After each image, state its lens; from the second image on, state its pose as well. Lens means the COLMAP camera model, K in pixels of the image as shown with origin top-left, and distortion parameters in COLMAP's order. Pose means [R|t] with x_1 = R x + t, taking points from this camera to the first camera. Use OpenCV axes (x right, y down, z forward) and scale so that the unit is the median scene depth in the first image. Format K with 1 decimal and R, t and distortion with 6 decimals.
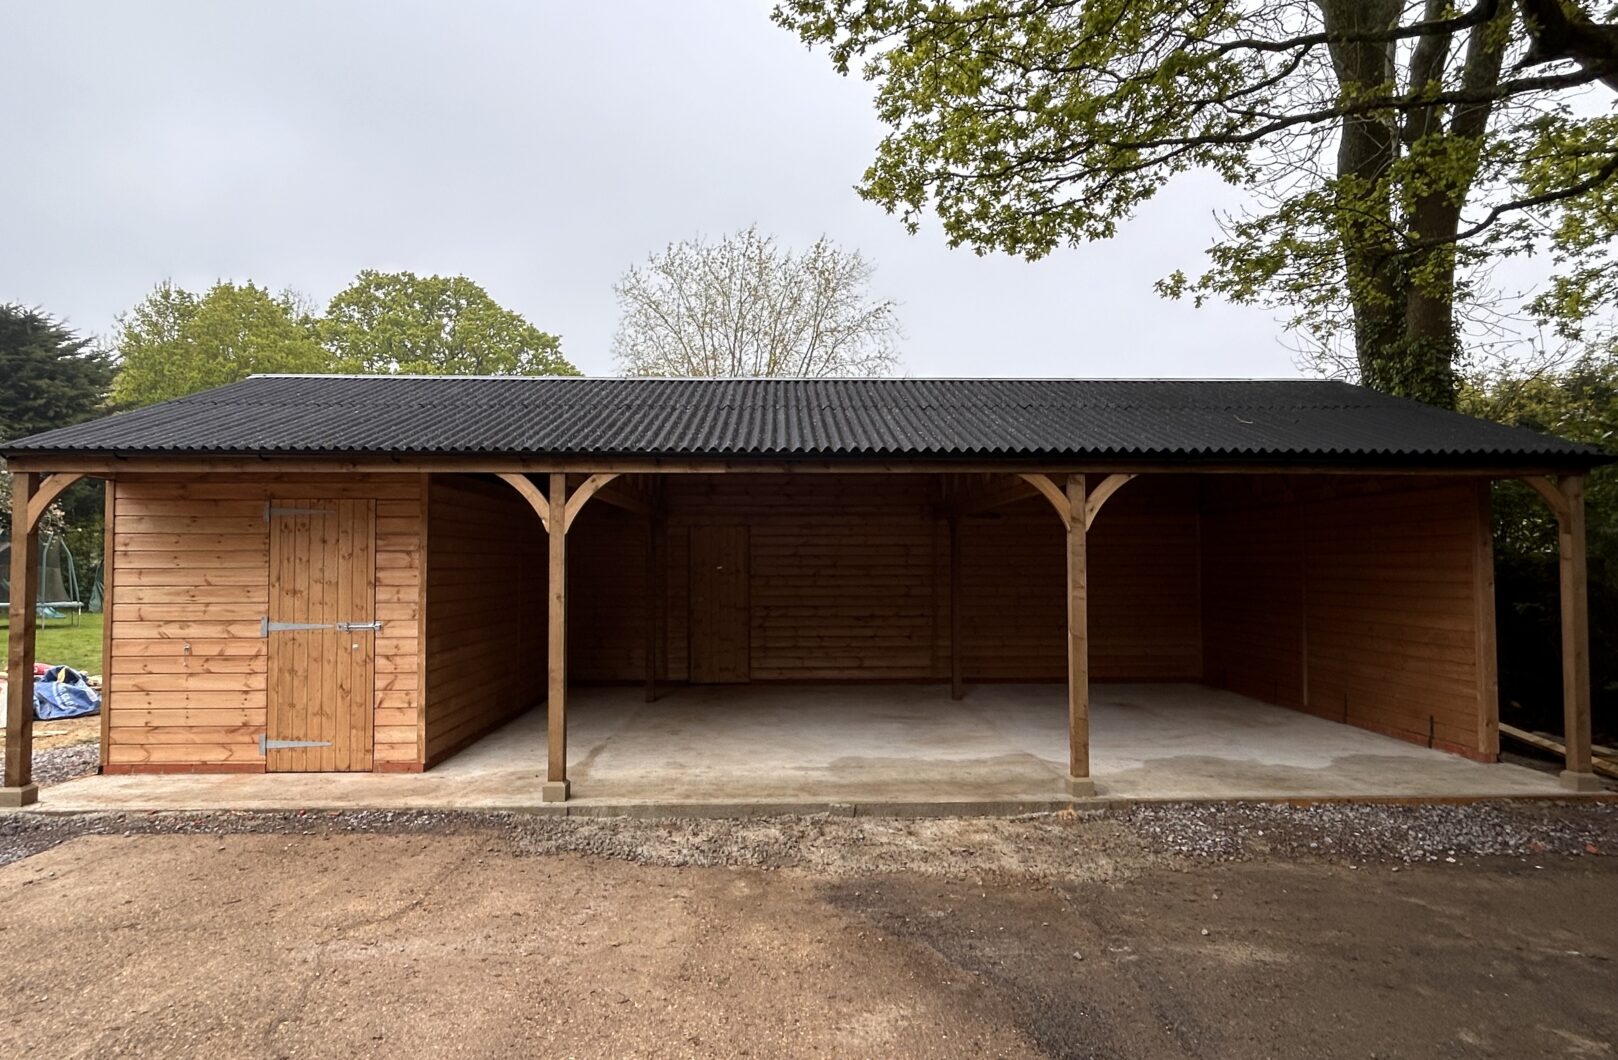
lens RADIAL K [[940.4, 0, 809.3], [0, 940.4, 537.6], [0, 0, 1]] dist [-0.019123, -0.000628]
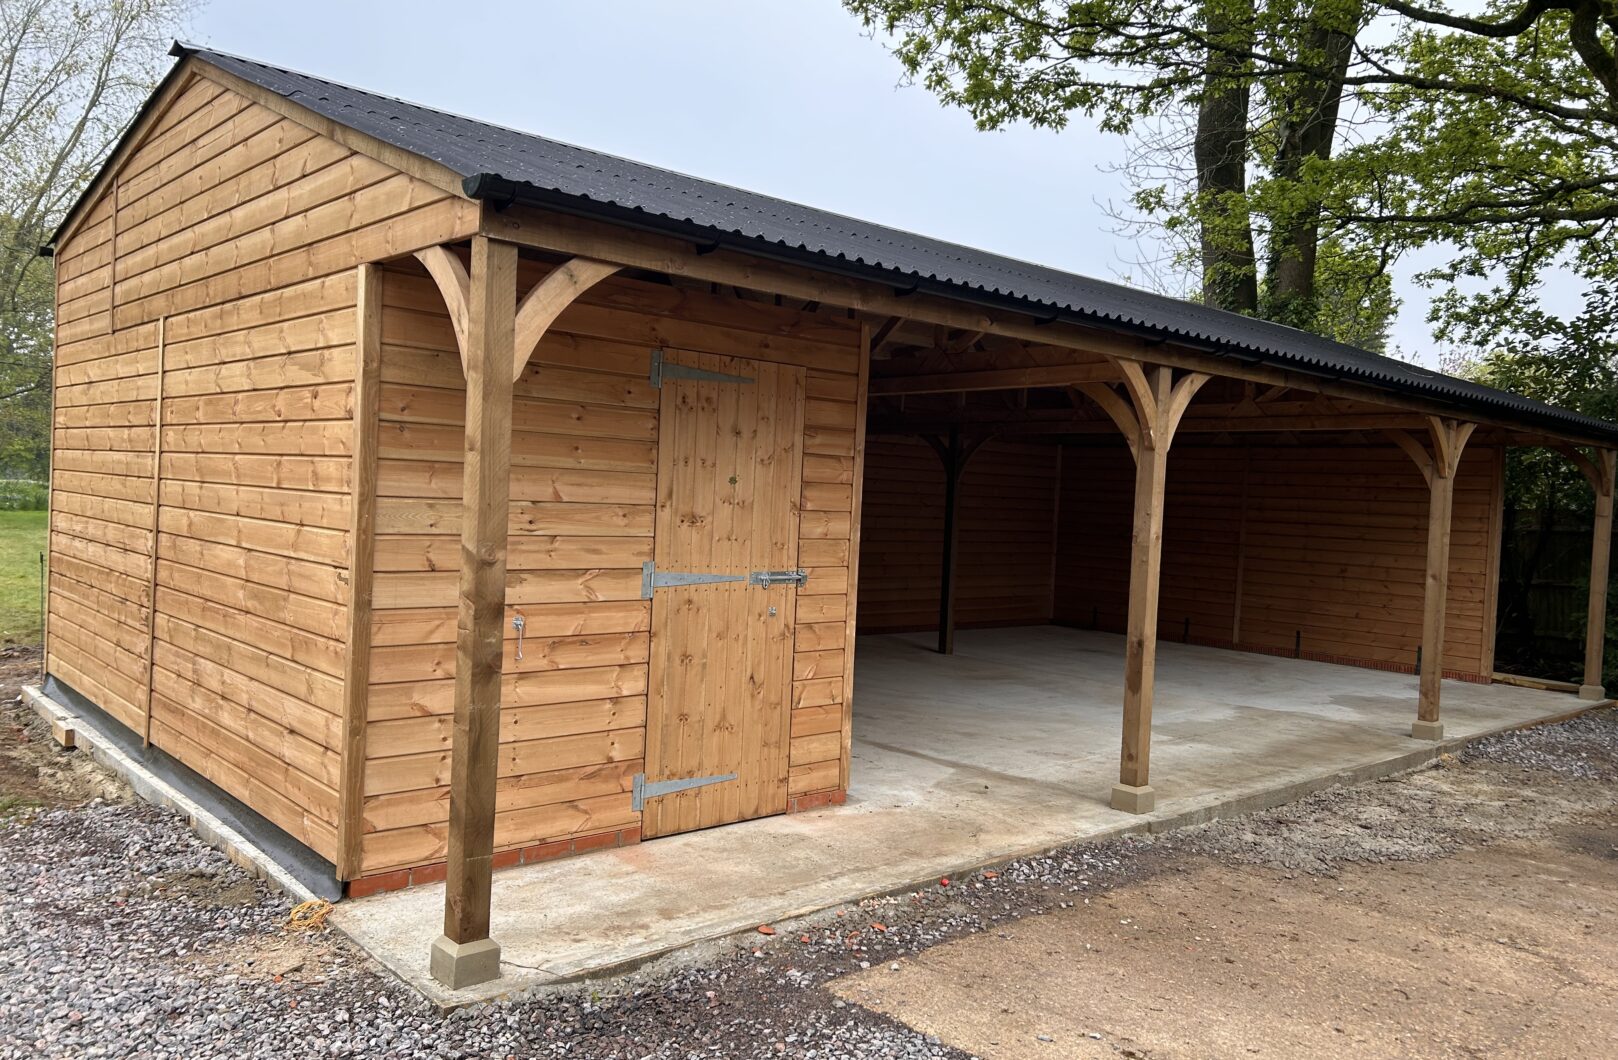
lens RADIAL K [[1223.0, 0, 808.3], [0, 1223.0, 523.6], [0, 0, 1]] dist [0.011328, -0.005000]
pose [[0.771458, 0.019757, 0.635973, -0.968984], [-0.064535, 0.996793, 0.047318, 0.021879], [-0.632998, -0.077546, 0.770259, 0.387133]]
